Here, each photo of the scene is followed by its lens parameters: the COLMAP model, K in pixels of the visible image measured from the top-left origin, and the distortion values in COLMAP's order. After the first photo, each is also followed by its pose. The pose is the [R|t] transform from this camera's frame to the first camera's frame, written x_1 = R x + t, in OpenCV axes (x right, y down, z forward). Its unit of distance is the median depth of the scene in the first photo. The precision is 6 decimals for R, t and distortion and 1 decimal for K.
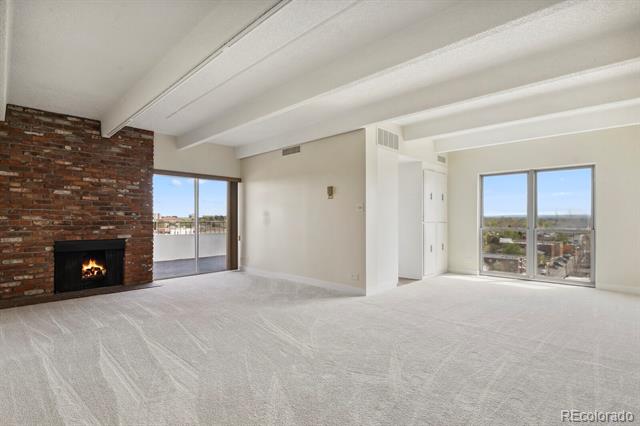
lens RADIAL K [[313.8, 0, 326.8], [0, 313.8, 216.6], [0, 0, 1]] dist [-0.013532, -0.002497]
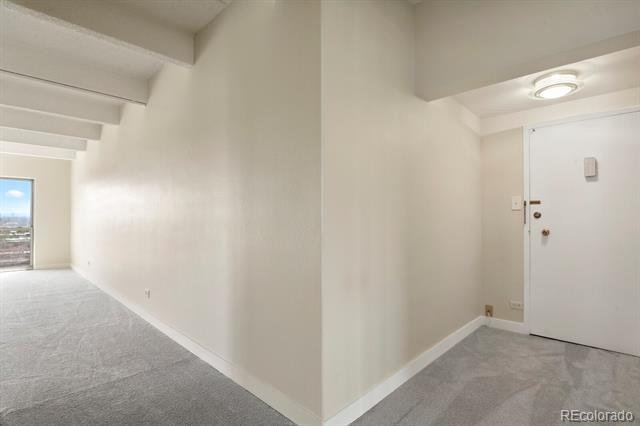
lens RADIAL K [[313.8, 0, 330.8], [0, 313.8, 222.7], [0, 0, 1]] dist [-0.013532, -0.002497]
pose [[0.092357, 0.002839, 0.995722, -0.324328], [-0.009517, 0.999953, -0.001968, 0.011358], [-0.995681, -0.009295, 0.092379, -0.377672]]
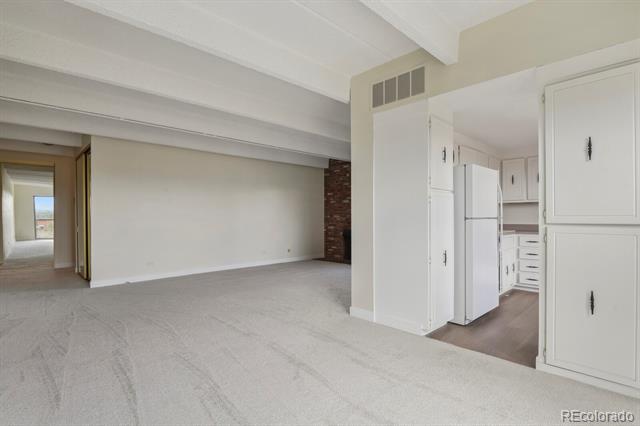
lens RADIAL K [[313.8, 0, 324.3], [0, 313.8, 219.5], [0, 0, 1]] dist [-0.013532, -0.002497]
pose [[-0.042977, 0.009323, -0.999033, 0.617572], [0.016363, 0.999829, 0.008627, 0.004154], [0.998942, -0.015976, -0.043122, 0.657980]]
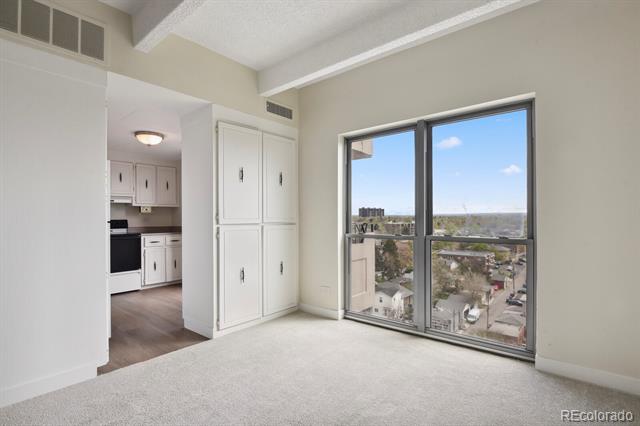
lens RADIAL K [[313.8, 0, 328.9], [0, 313.8, 217.6], [0, 0, 1]] dist [-0.013532, -0.002497]
pose [[0.996739, -0.004682, 0.080560, 0.460398], [0.004063, 0.999961, 0.007848, 0.003259], [-0.080594, -0.007496, 0.996719, 0.493770]]
